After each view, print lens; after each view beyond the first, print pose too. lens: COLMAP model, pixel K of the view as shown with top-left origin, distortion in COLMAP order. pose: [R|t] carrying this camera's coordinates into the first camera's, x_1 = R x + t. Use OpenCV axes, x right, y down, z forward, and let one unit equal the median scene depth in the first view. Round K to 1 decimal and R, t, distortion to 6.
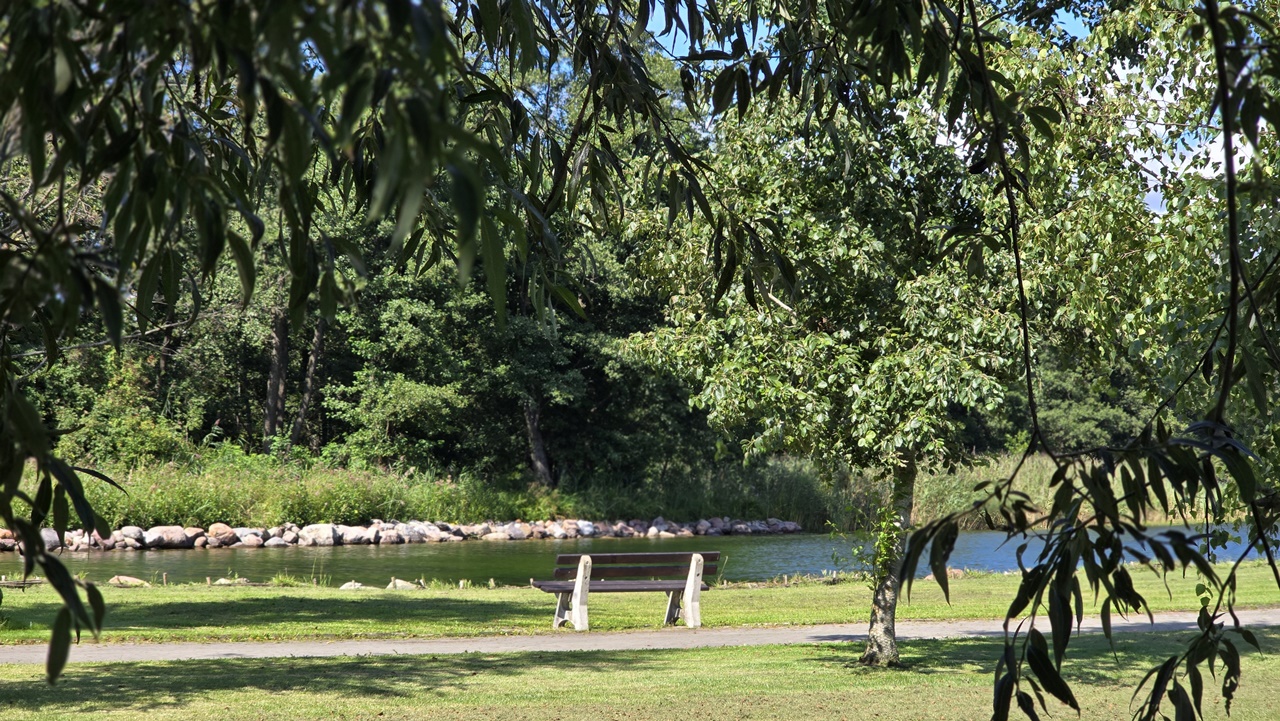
lens RADIAL K [[2276.2, 0, 648.0], [0, 2276.2, 362.7], [0, 0, 1]] dist [-0.046123, 0.000000]
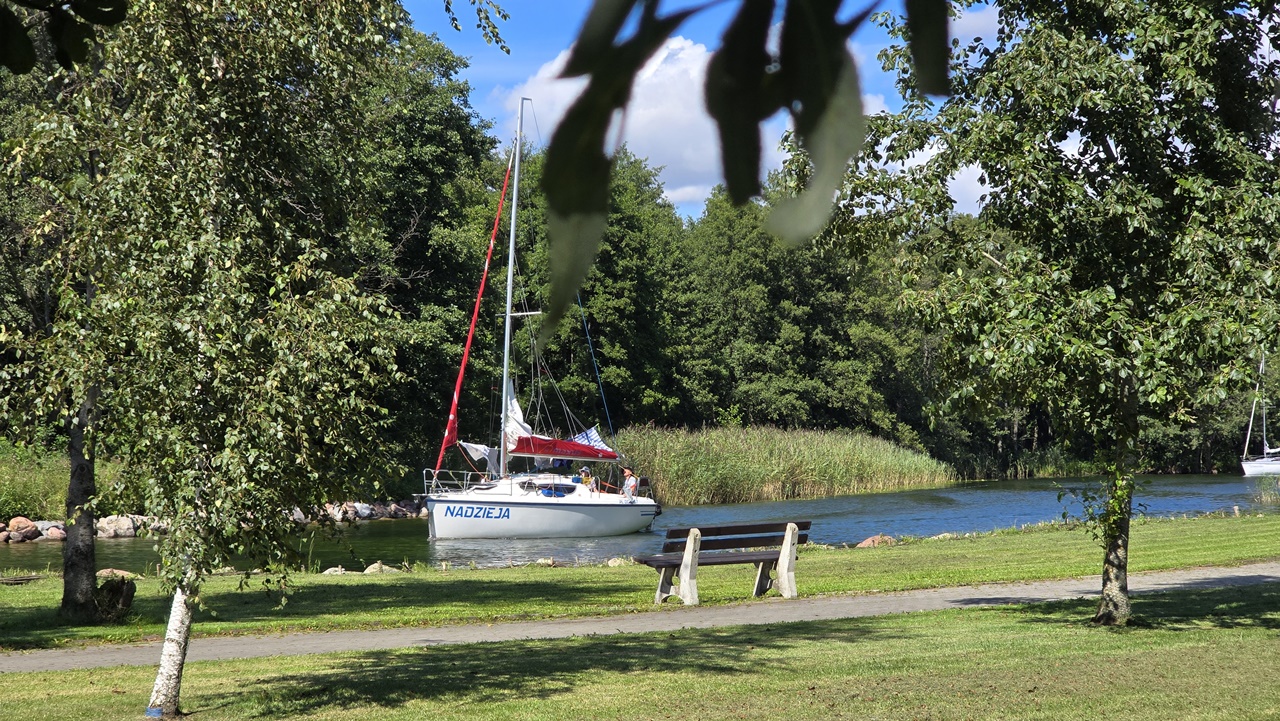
lens RADIAL K [[2276.2, 0, 636.4], [0, 2276.2, 358.4], [0, 0, 1]] dist [-0.046123, 0.000000]
pose [[0.989575, -0.022243, 0.142291, -0.138905], [0.021264, 0.999739, 0.008400, 0.002366], [-0.142441, -0.005287, 0.989789, 0.026693]]
